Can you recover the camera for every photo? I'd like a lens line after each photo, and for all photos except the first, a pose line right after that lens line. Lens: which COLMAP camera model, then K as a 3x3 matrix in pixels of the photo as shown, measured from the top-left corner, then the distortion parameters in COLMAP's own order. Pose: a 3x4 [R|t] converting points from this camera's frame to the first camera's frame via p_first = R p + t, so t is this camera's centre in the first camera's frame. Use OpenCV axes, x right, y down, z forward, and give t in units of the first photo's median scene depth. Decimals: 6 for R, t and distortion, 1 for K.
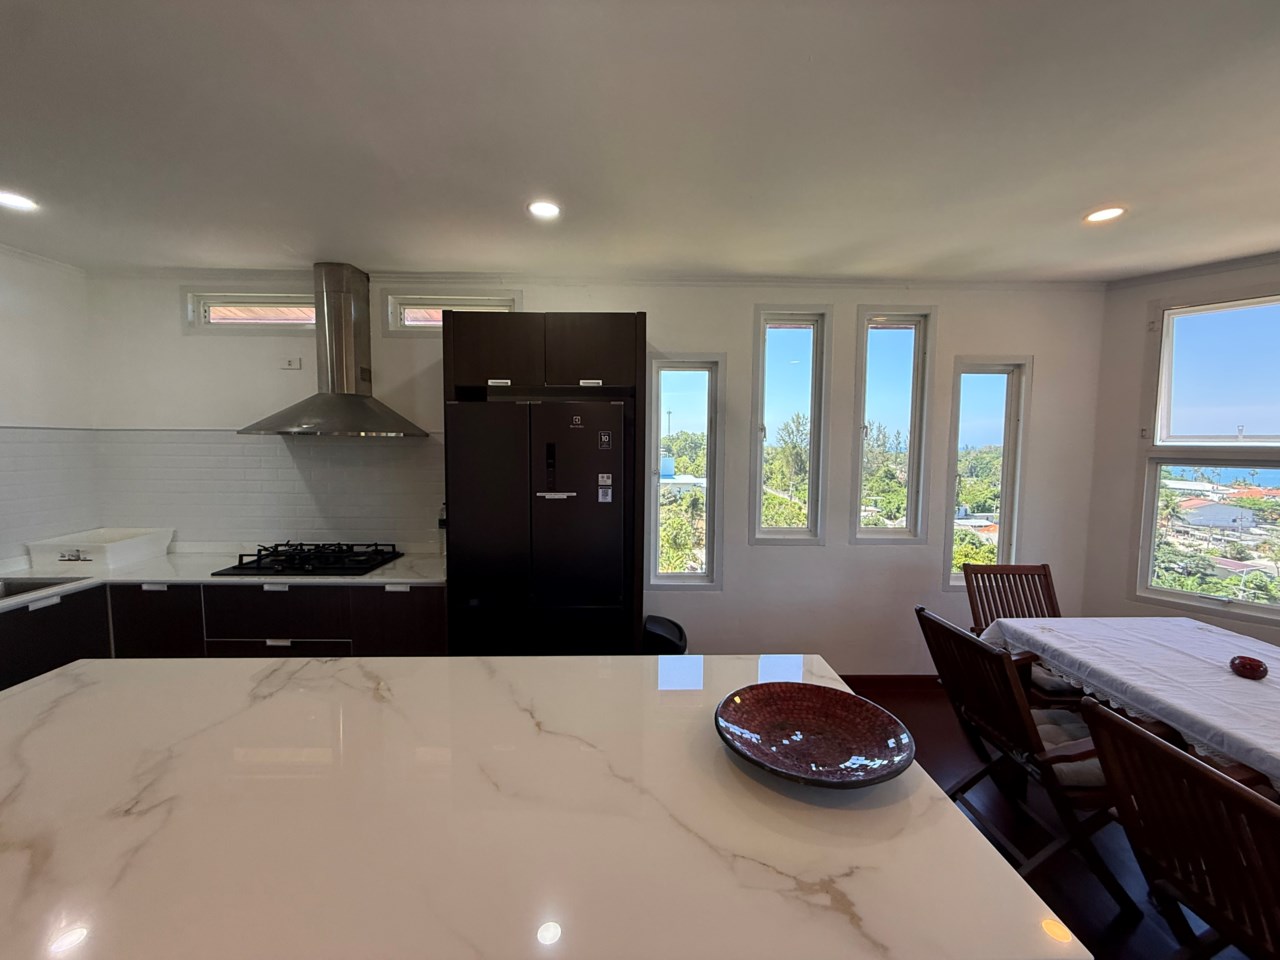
lens RADIAL K [[510.9, 0, 639.0], [0, 510.9, 479.4], [0, 0, 1]] dist [0.001126, -0.000886]
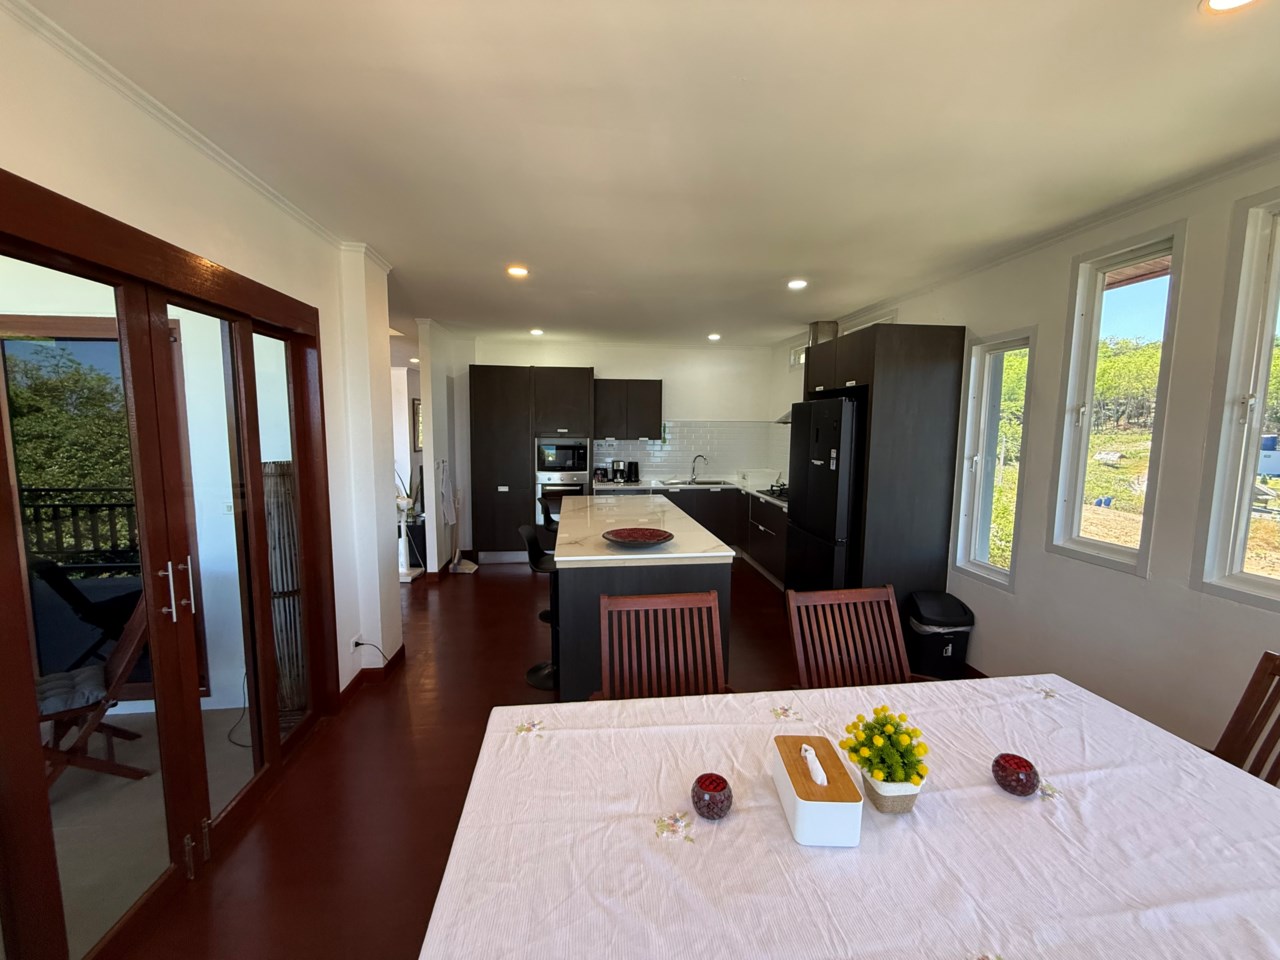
lens RADIAL K [[510.9, 0, 637.3], [0, 510.9, 475.4], [0, 0, 1]] dist [0.001126, -0.000886]
pose [[0.096241, 0.091276, -0.991164, 1.013279], [-0.078675, 0.993369, 0.083839, -0.012244], [0.992244, 0.069911, 0.102784, 0.253422]]
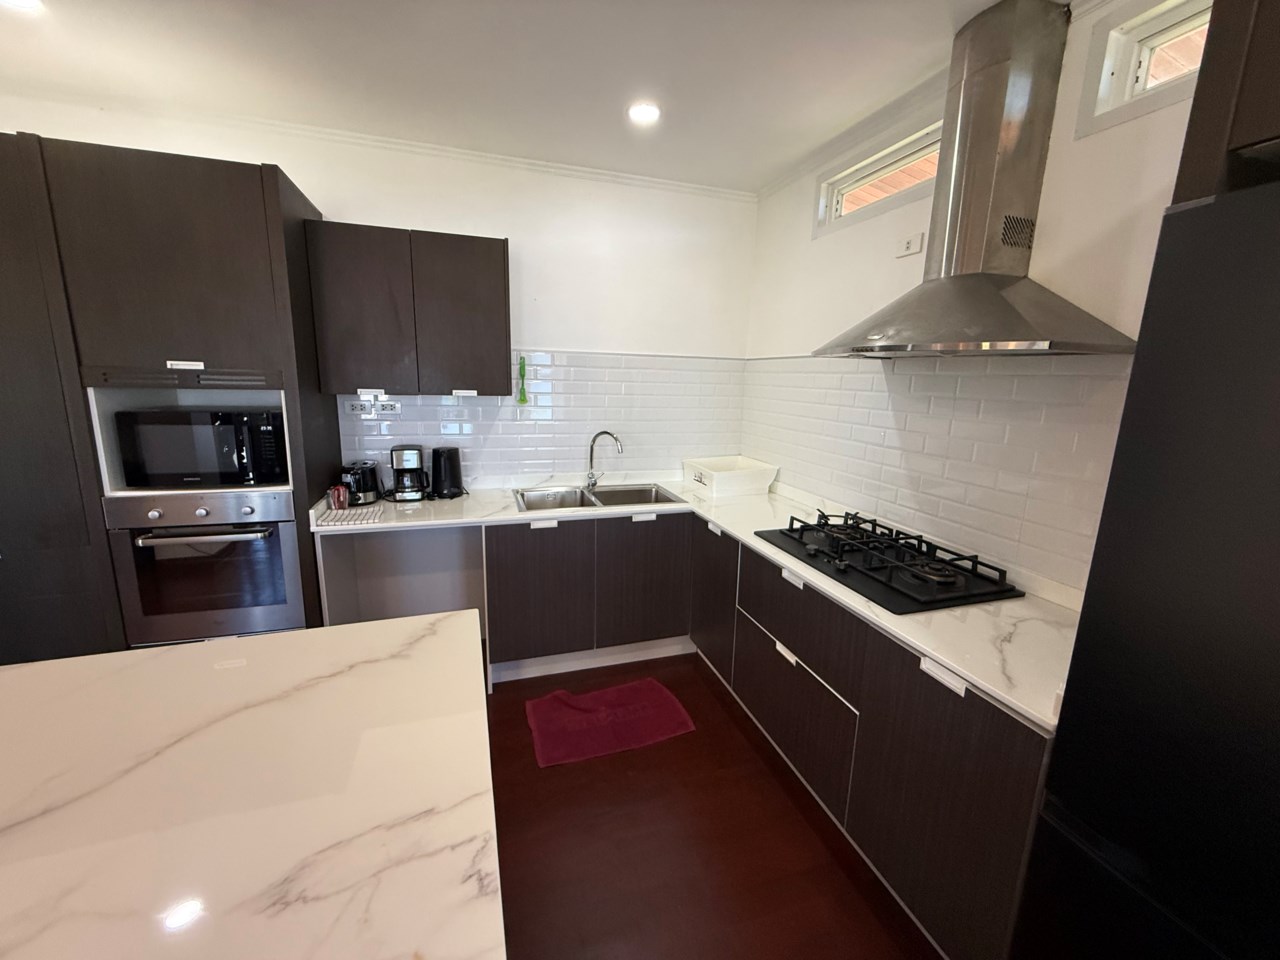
lens RADIAL K [[510.9, 0, 637.9], [0, 510.9, 476.4], [0, 0, 1]] dist [0.001126, -0.000886]
pose [[0.294381, 0.184674, -0.937676, -0.125317], [-0.091516, 0.982091, 0.164690, -0.015899], [0.951296, 0.037330, 0.306009, 0.490018]]
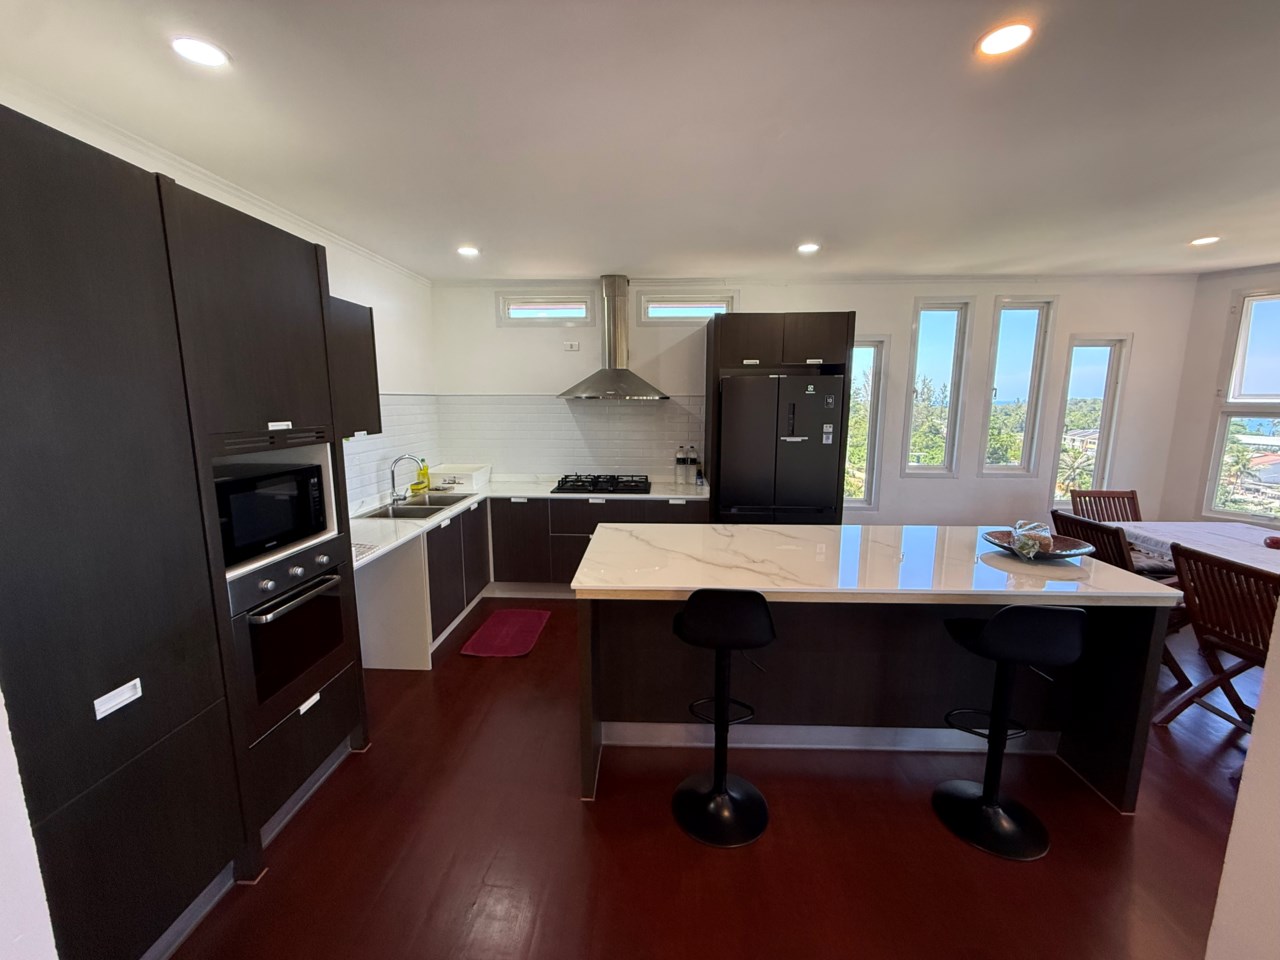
lens RADIAL K [[510.9, 0, 637.2], [0, 510.9, 480.2], [0, 0, 1]] dist [0.001126, -0.000886]
pose [[0.997909, 0.003468, -0.064547, -0.413285], [0.002175, 0.996194, 0.087140, 0.015832], [0.064603, -0.087099, 0.994103, -0.414712]]
